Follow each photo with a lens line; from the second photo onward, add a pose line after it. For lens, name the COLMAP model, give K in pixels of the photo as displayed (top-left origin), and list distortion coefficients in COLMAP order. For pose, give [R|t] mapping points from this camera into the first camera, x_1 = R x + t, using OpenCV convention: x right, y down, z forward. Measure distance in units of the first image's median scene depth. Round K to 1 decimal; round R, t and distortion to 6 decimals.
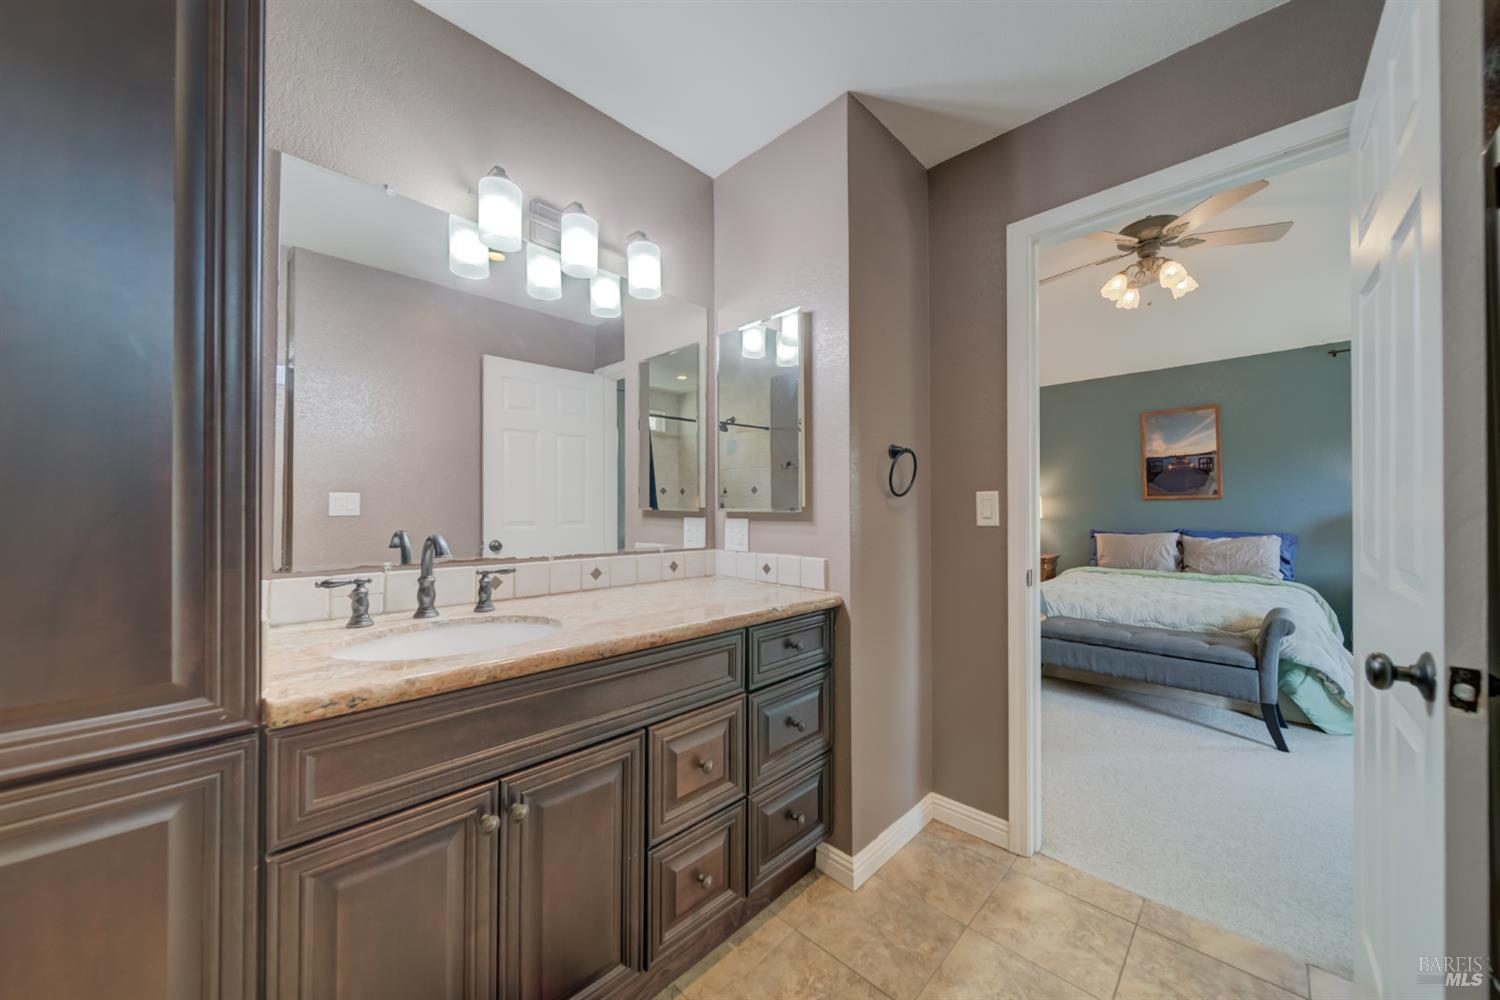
lens RADIAL K [[524.0, 0, 755.3], [0, 524.0, 494.3], [0, 0, 1]] dist [-0.001495, -0.000080]
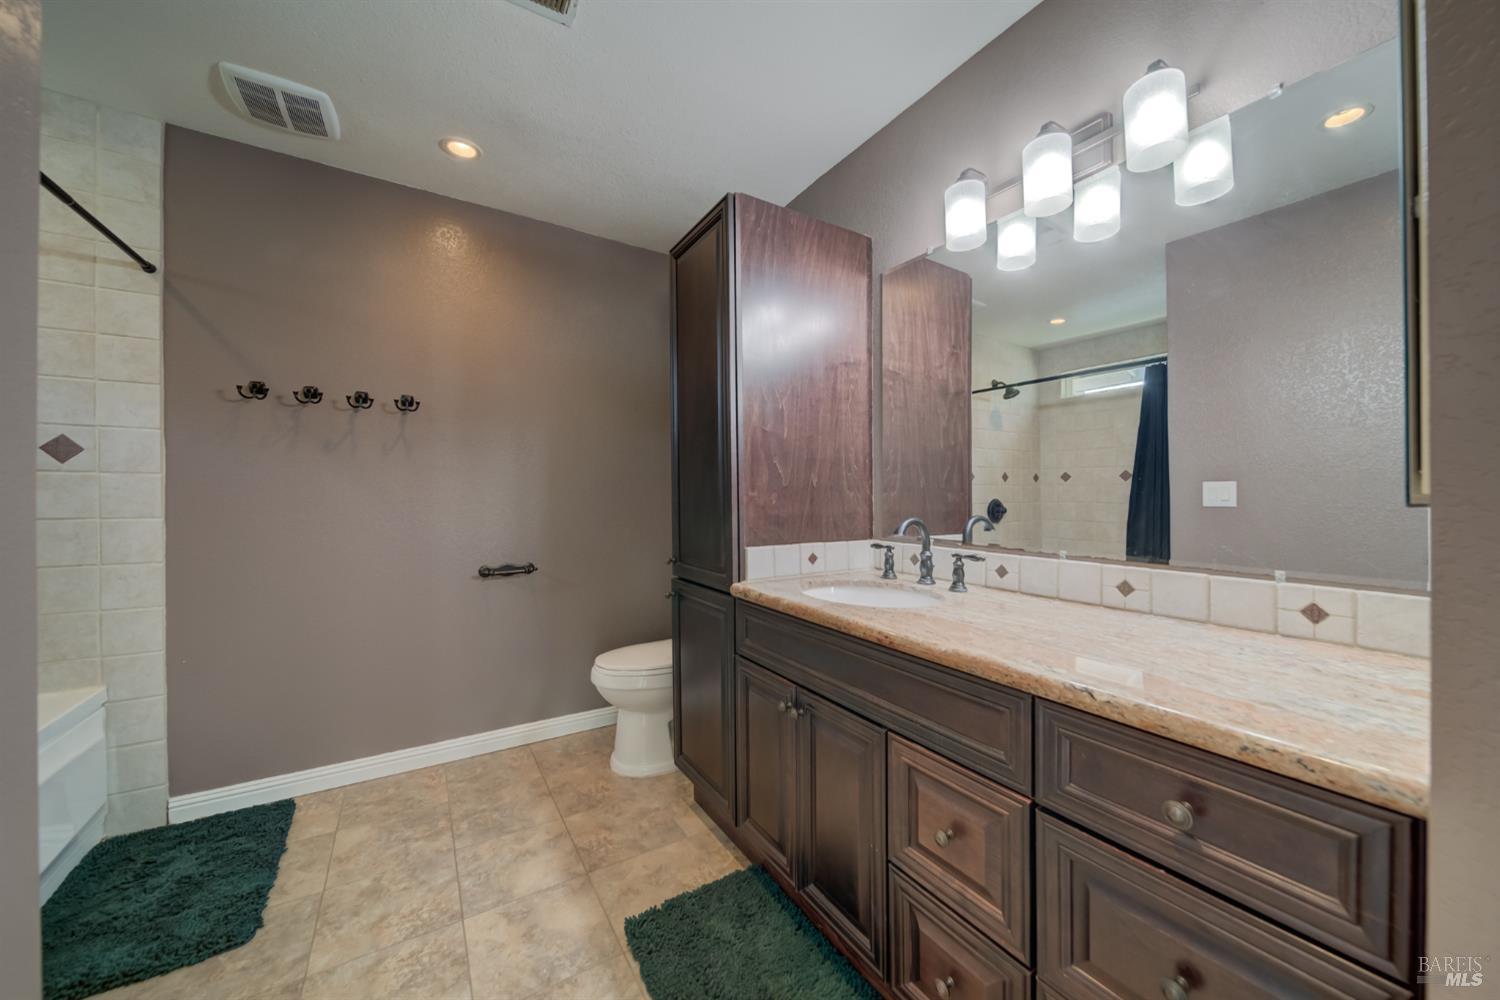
lens RADIAL K [[524.0, 0, 753.5], [0, 524.0, 505.6], [0, 0, 1]] dist [-0.001495, -0.000080]
pose [[-0.211965, 0.016145, -0.977144, 0.634423], [0.019673, 0.999731, 0.012251, 0.024051], [0.977079, -0.016626, -0.212225, 0.821718]]
